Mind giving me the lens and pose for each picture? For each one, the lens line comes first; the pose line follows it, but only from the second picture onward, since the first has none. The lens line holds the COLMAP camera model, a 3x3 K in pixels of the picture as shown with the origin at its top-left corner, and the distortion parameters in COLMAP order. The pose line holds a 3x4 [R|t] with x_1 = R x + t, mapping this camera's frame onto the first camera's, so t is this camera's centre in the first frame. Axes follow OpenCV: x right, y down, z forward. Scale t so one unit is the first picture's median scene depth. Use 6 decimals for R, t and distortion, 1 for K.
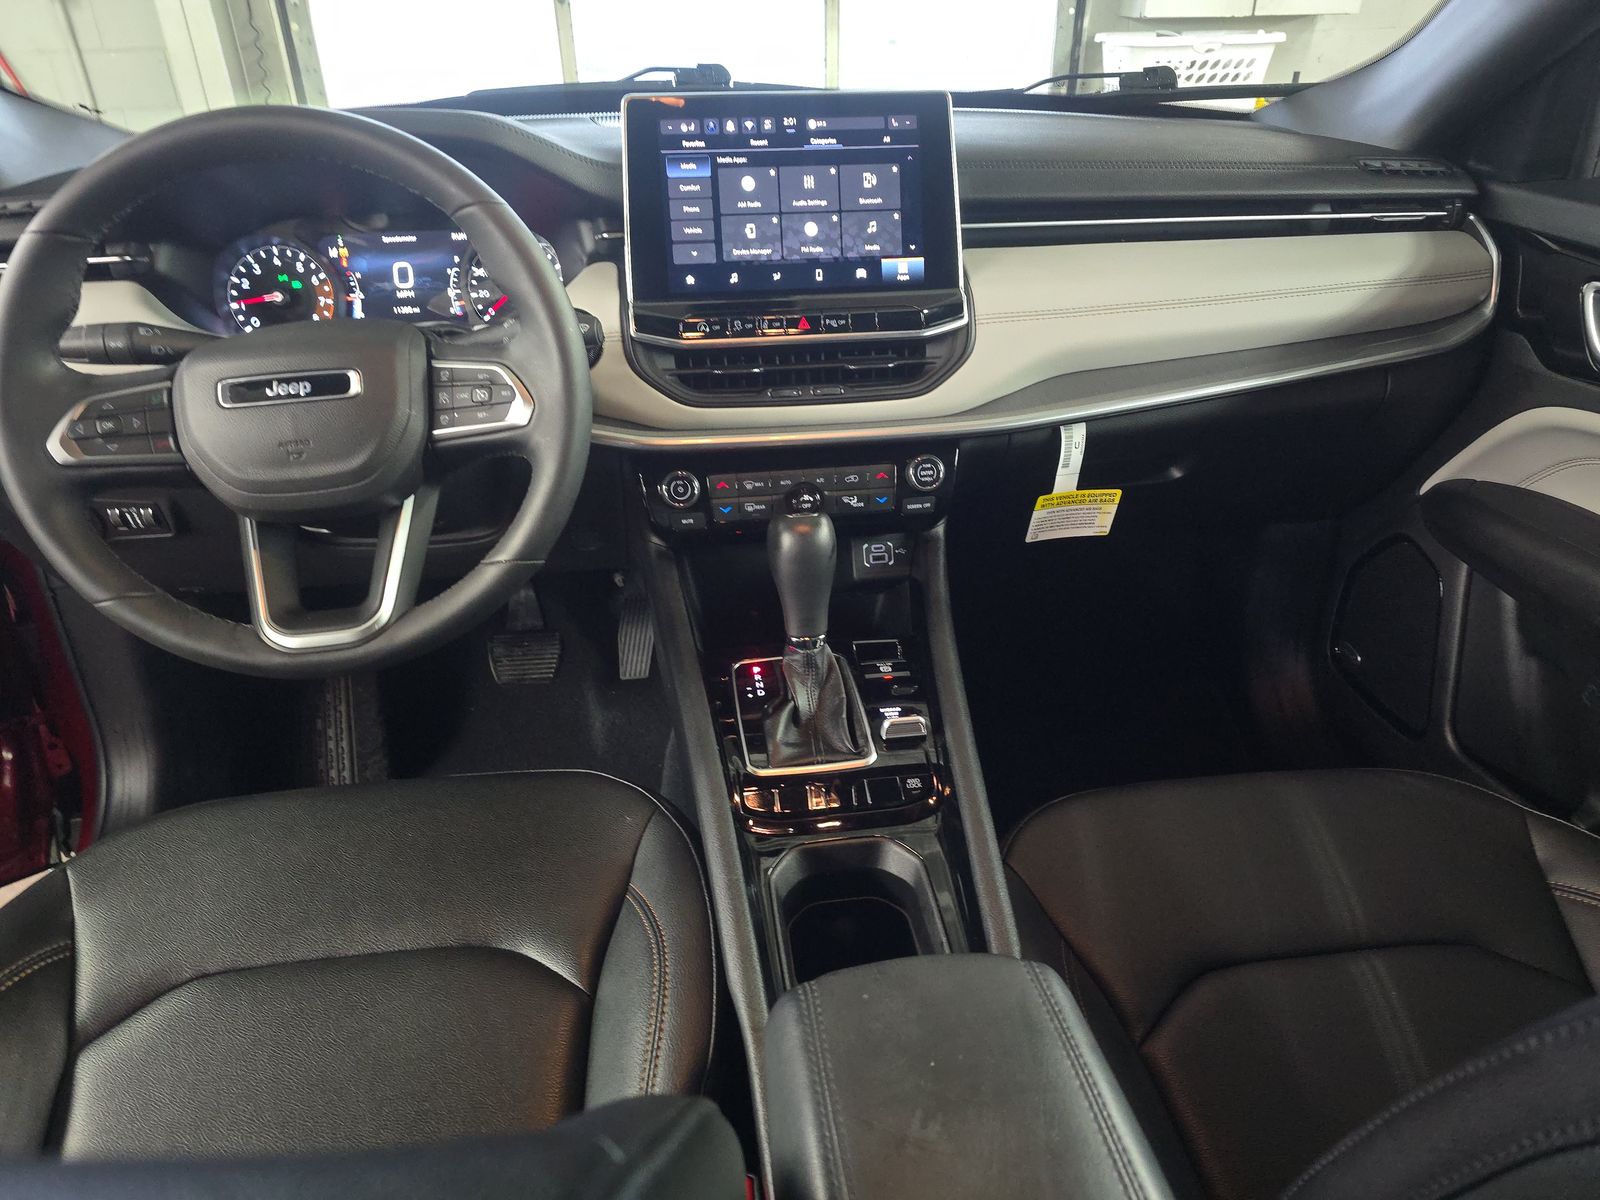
lens RADIAL K [[1150.3, 0, 800.0], [0, 1150.3, 600.0], [0, 0, 1]] dist [0.068635, -0.080725]
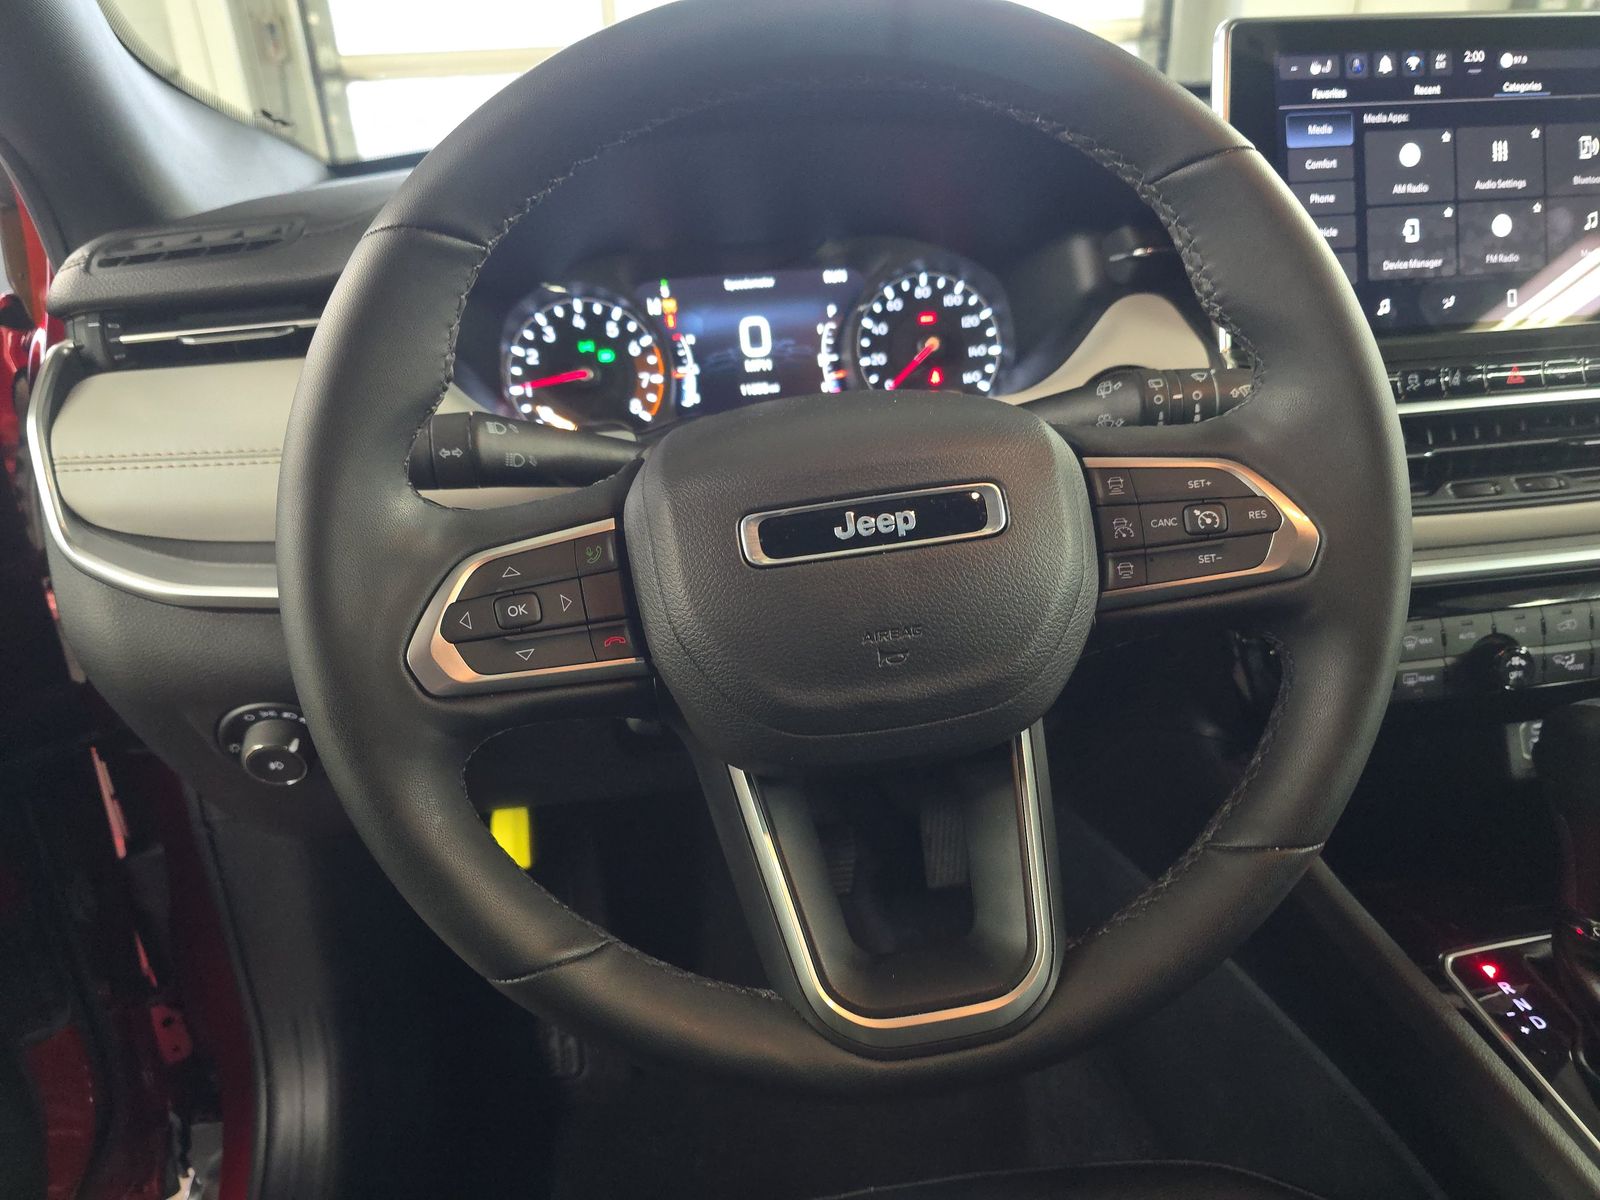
lens RADIAL K [[1150.3, 0, 800.0], [0, 1150.3, 600.0], [0, 0, 1]] dist [0.068635, -0.080725]
pose [[0.999280, -0.035855, 0.012423, -0.347083], [0.036697, 0.996440, -0.075904, -0.081922], [-0.009657, 0.076305, 0.997038, 0.368850]]
